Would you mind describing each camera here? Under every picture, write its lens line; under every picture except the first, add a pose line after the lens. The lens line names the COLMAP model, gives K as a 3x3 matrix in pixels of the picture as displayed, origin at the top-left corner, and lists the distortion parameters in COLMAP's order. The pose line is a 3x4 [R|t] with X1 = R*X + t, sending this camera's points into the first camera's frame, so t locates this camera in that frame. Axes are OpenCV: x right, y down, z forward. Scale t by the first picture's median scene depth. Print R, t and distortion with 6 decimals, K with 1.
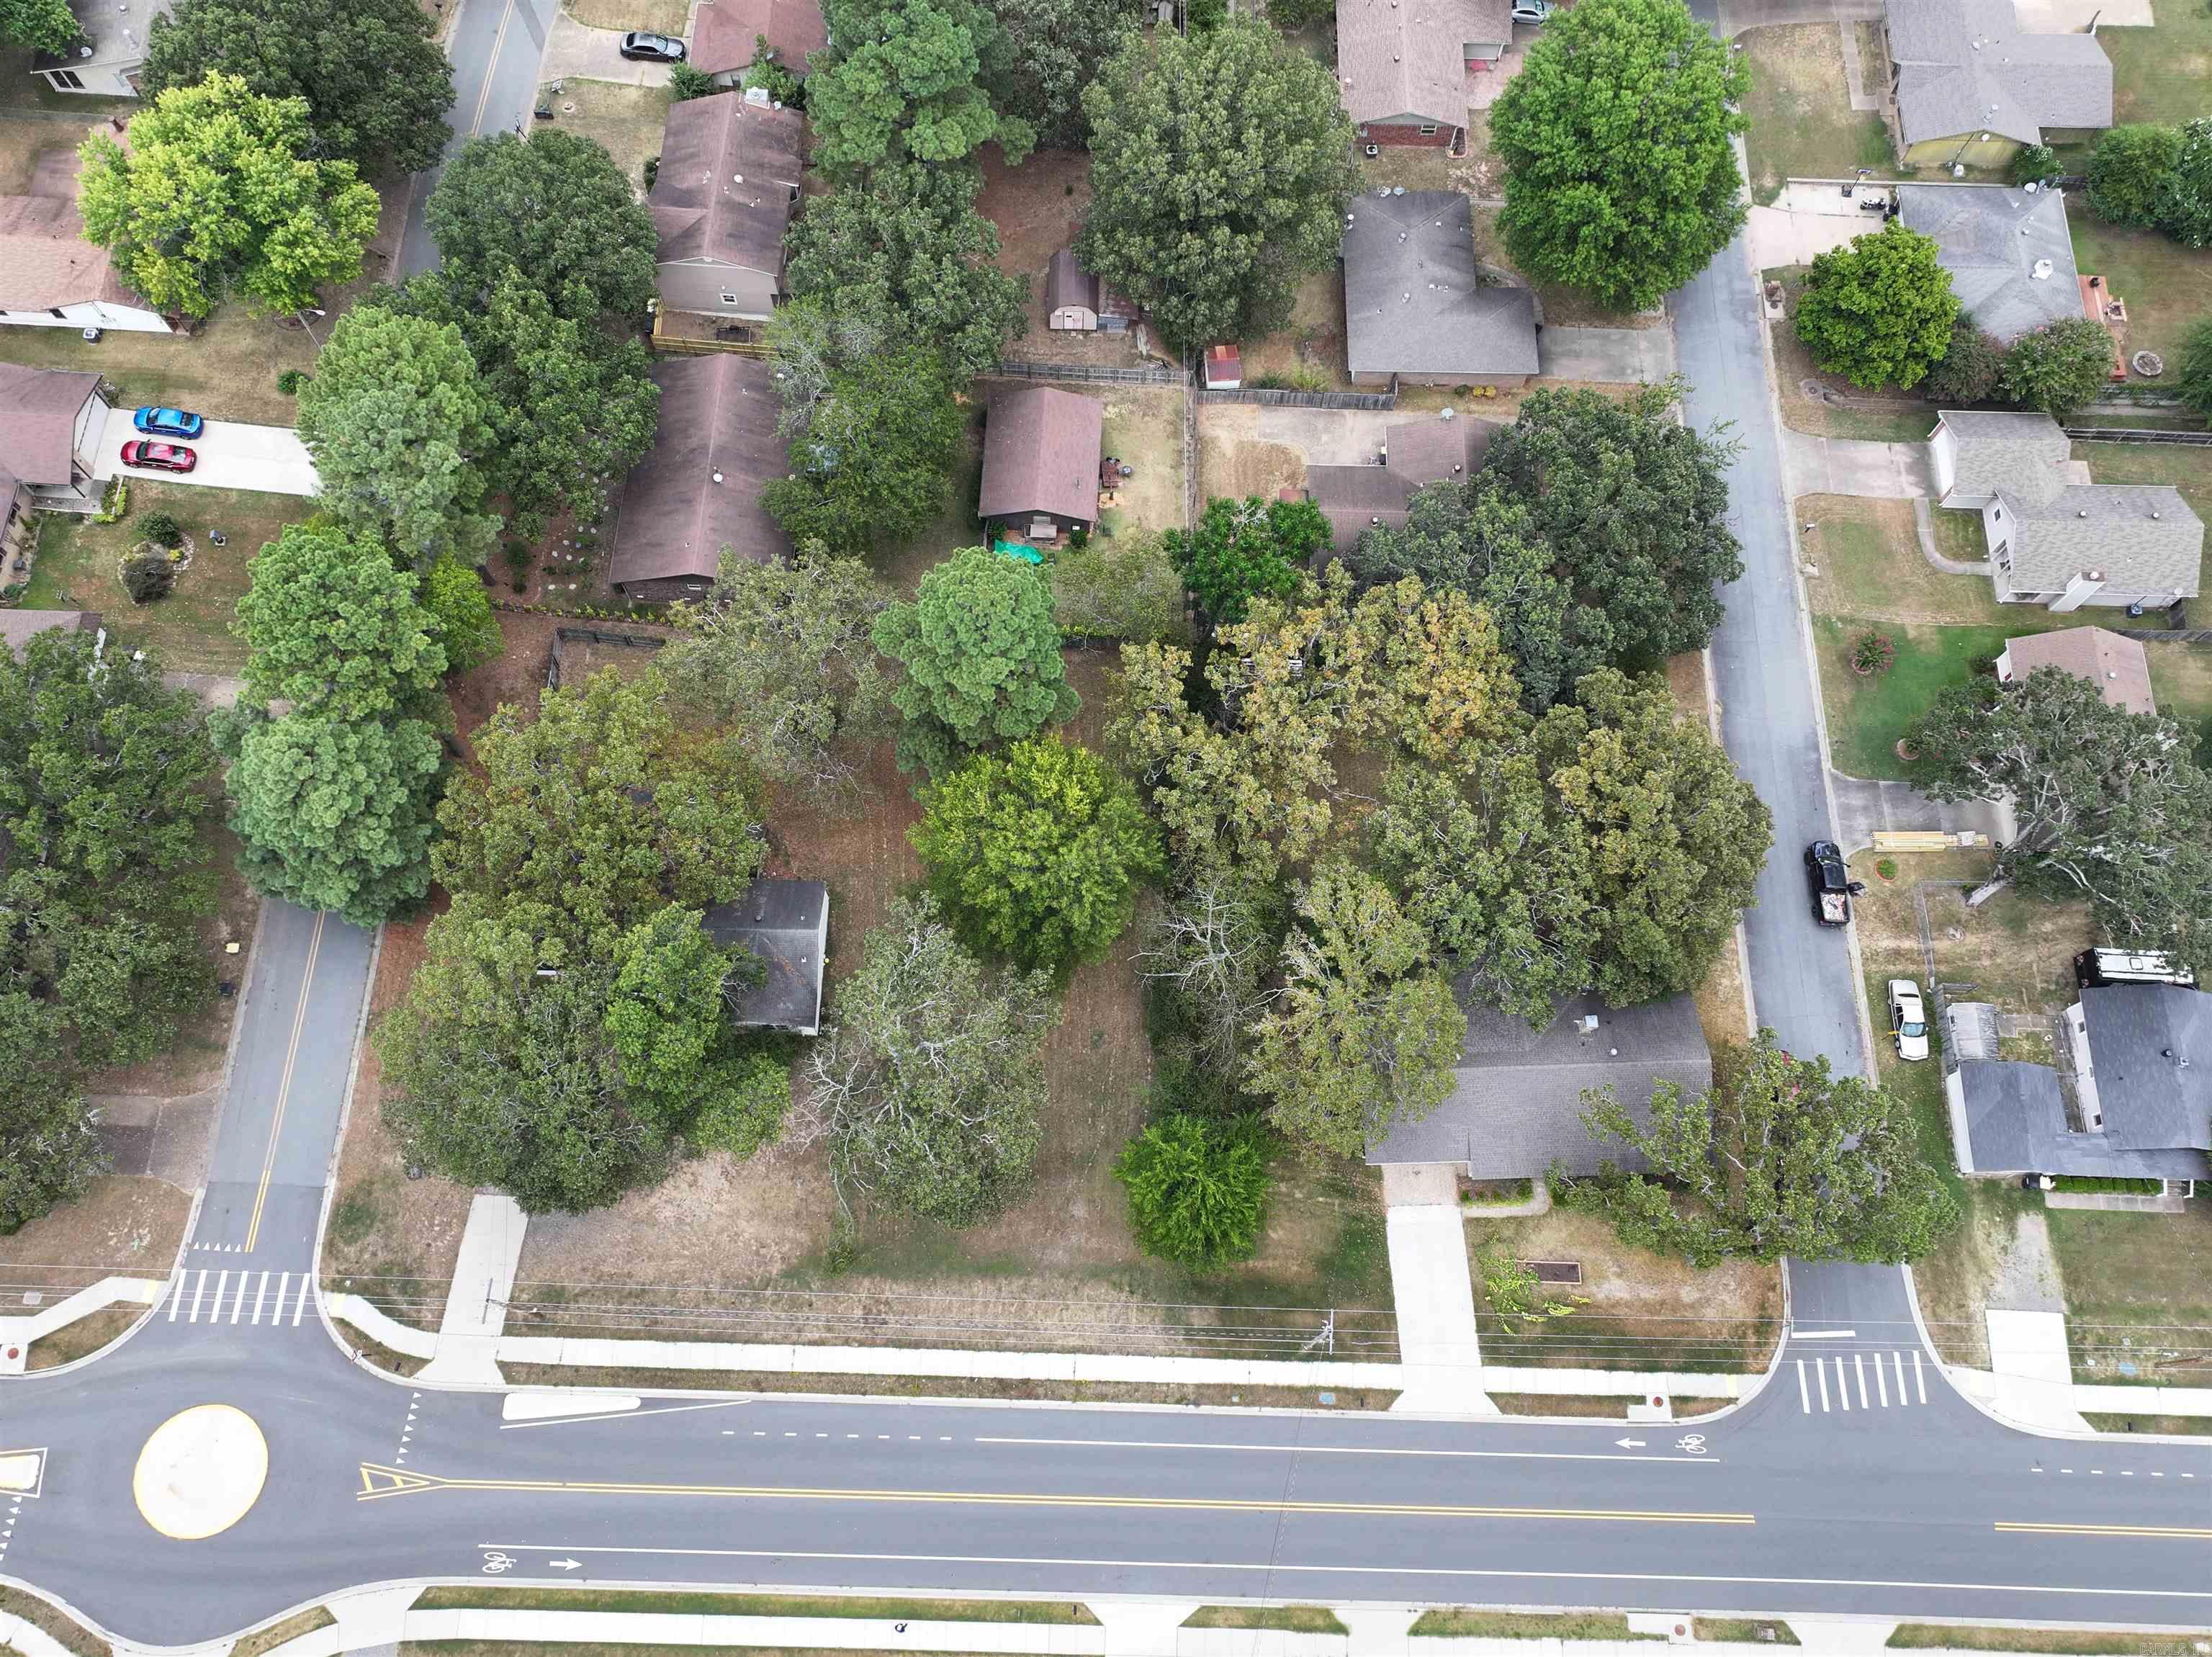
lens RADIAL K [[1758.6, 0, 1102.4], [0, 1758.6, 828.7], [0, 0, 1]] dist [-0.017297, 0.036356]
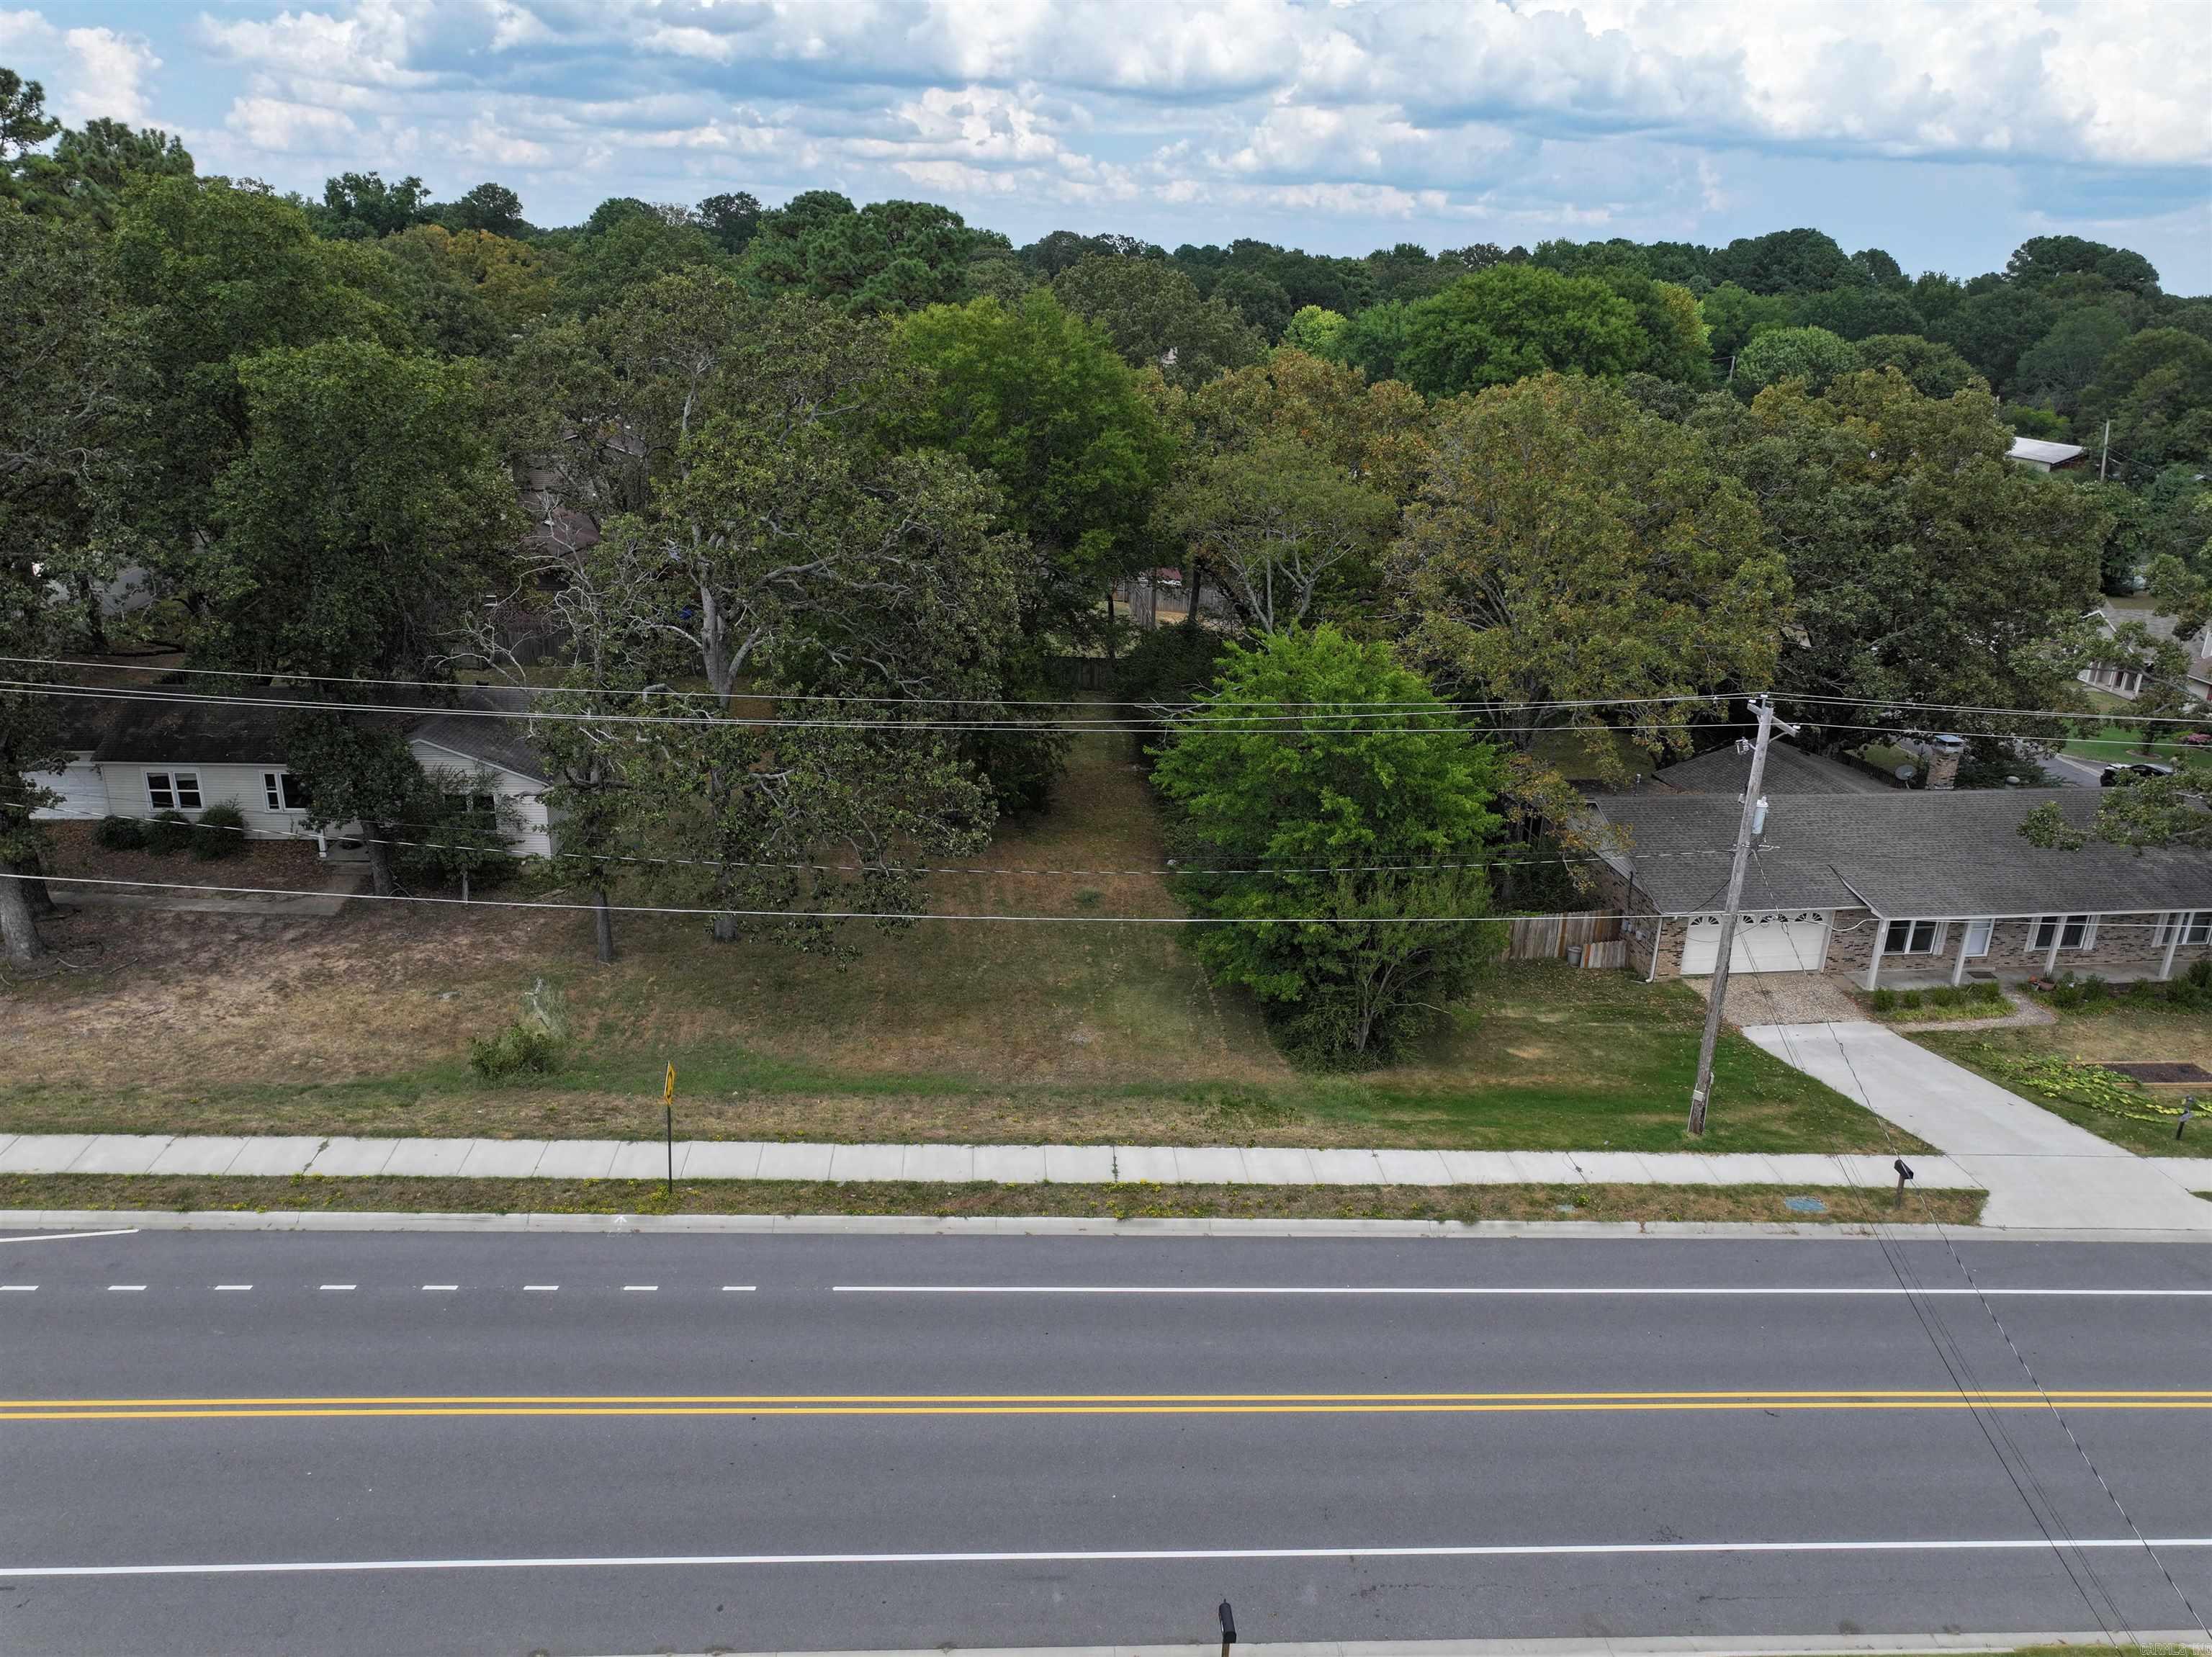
lens RADIAL K [[1547.5, 0, 1108.9], [0, 1547.5, 822.8], [0, 0, 1]] dist [-0.006867, 0.024280]
pose [[0.994460, -0.017530, 0.103643, -0.048374], [0.090575, 0.643266, -0.760267, 0.500134], [-0.053343, 0.765442, 0.641290, 0.729988]]
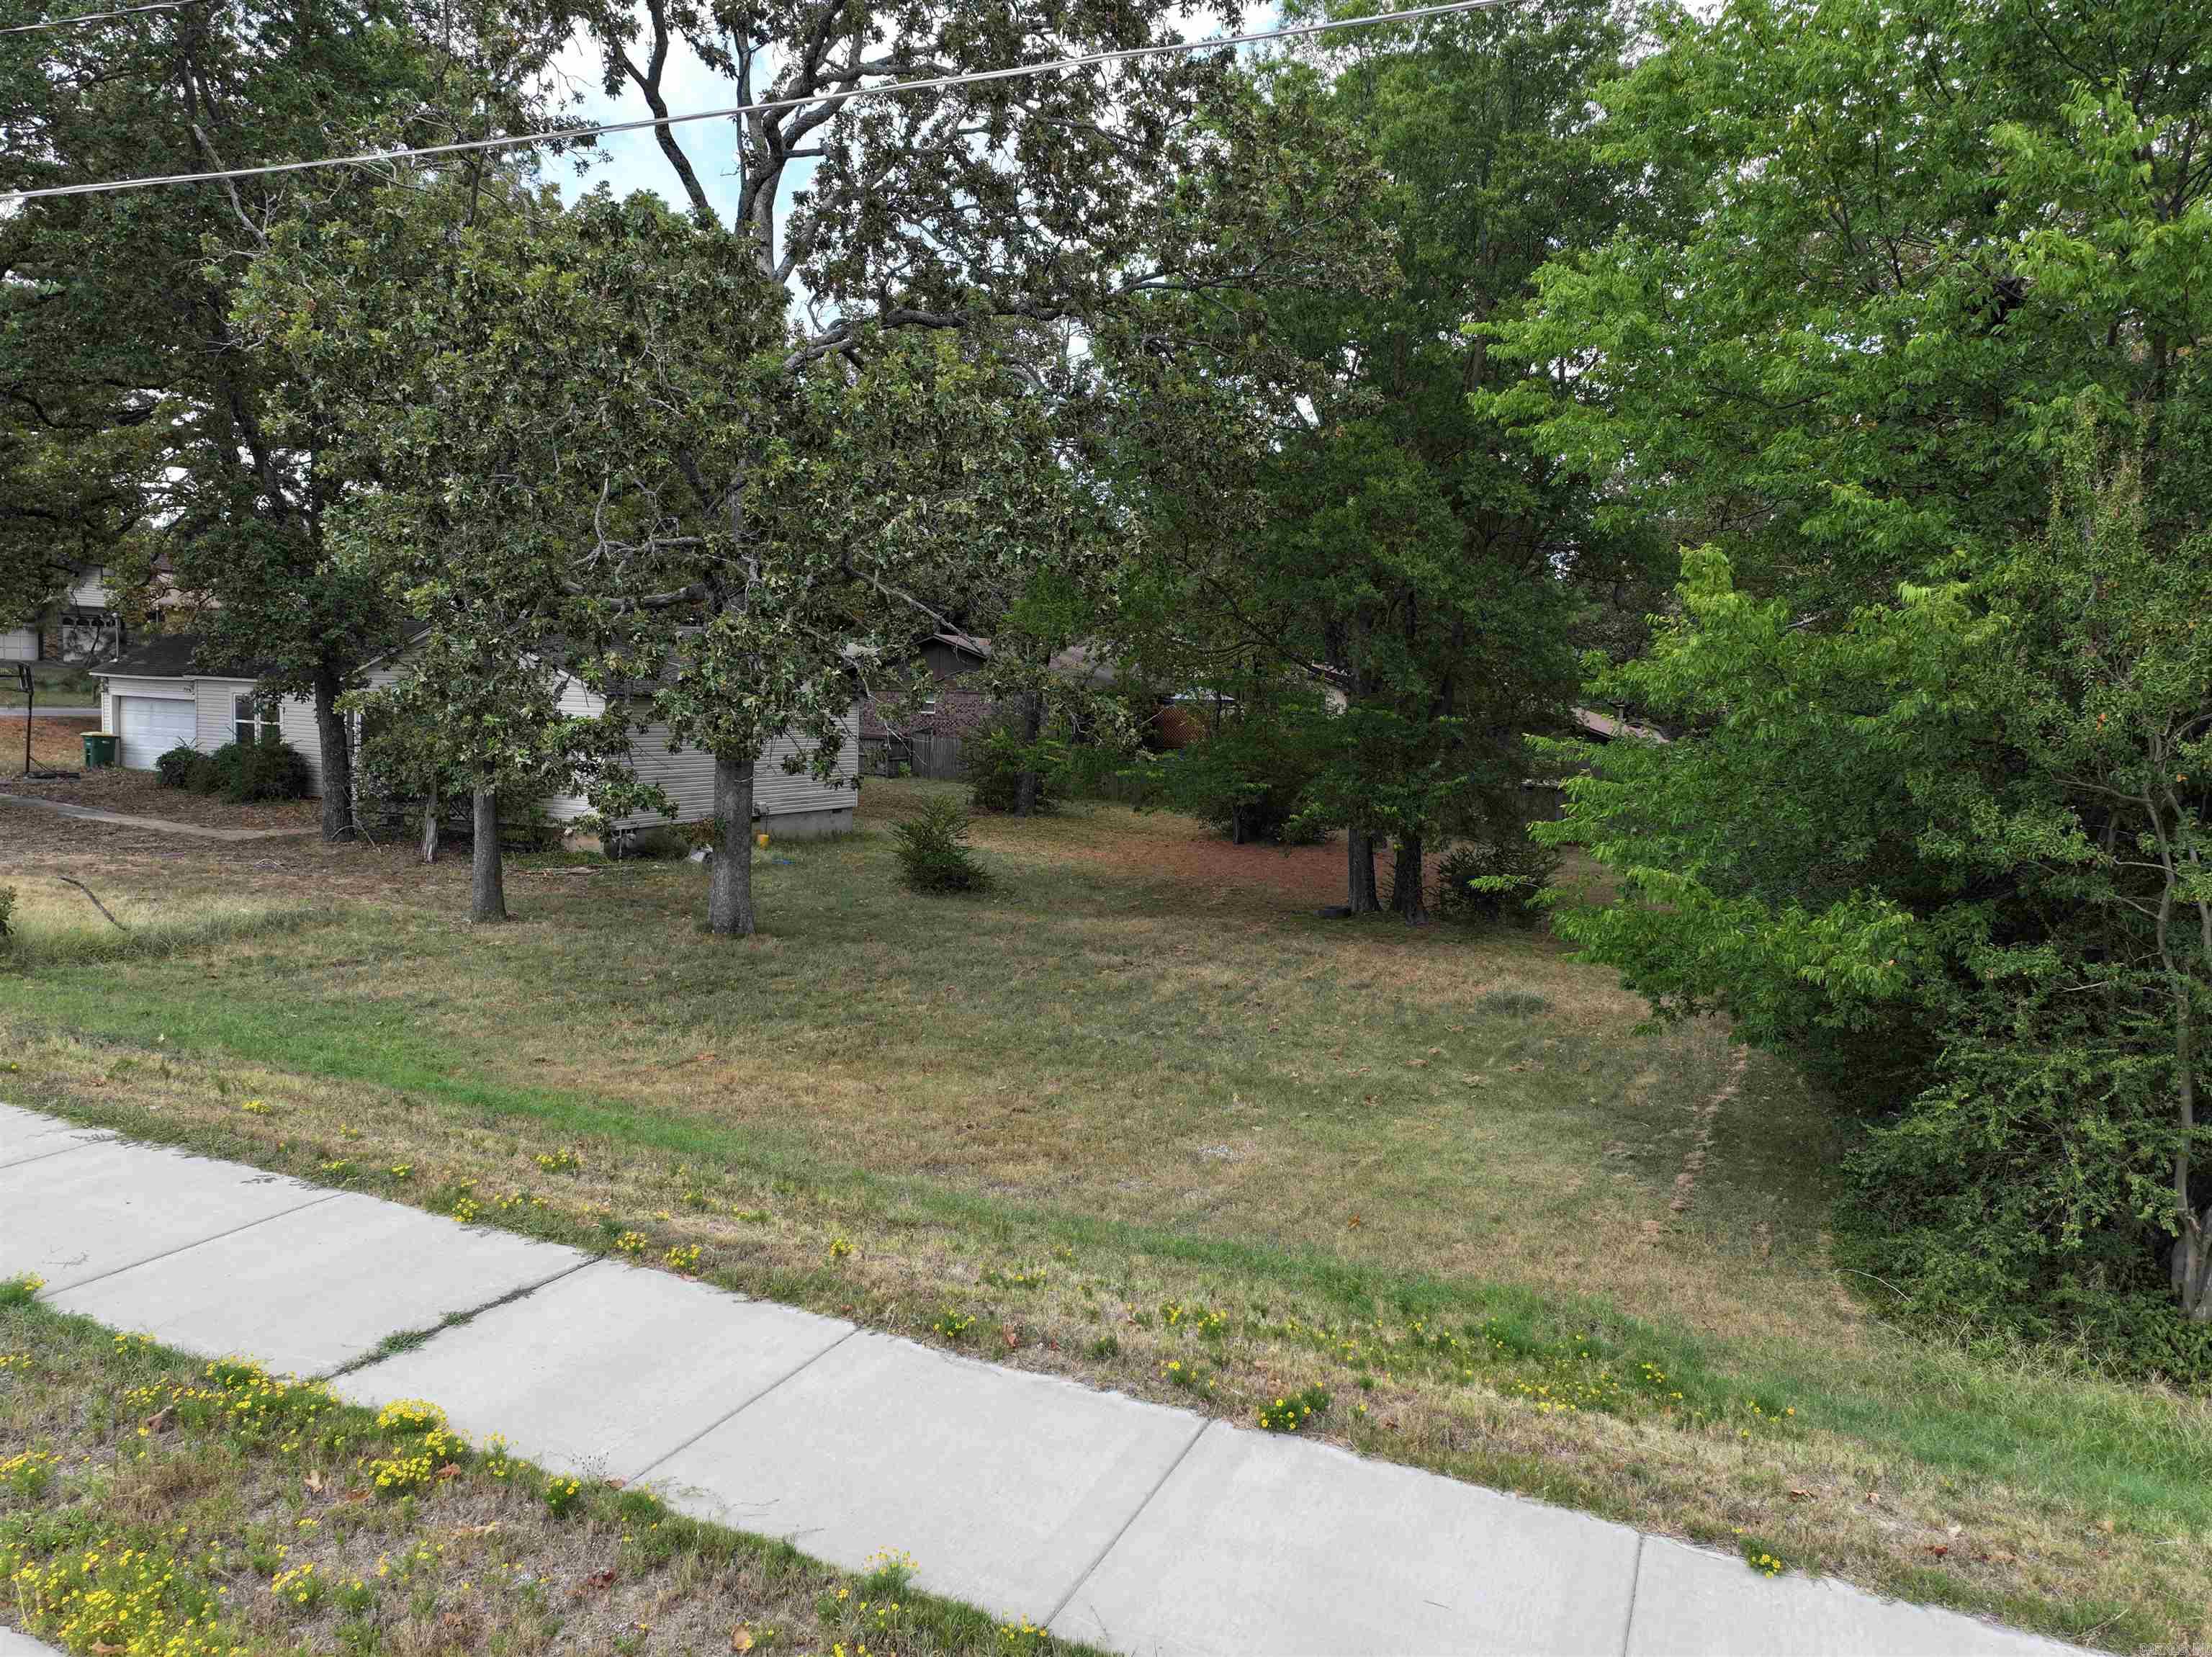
lens RADIAL K [[1548.2, 0, 1109.8], [0, 1548.2, 819.2], [0, 0, 1]] dist [-0.002635, 0.016487]
pose [[0.925505, 0.049087, -0.375542, 0.027443], [-0.361985, 0.406282, -0.838989, 0.335391], [0.111393, 0.912429, 0.393784, 0.951248]]
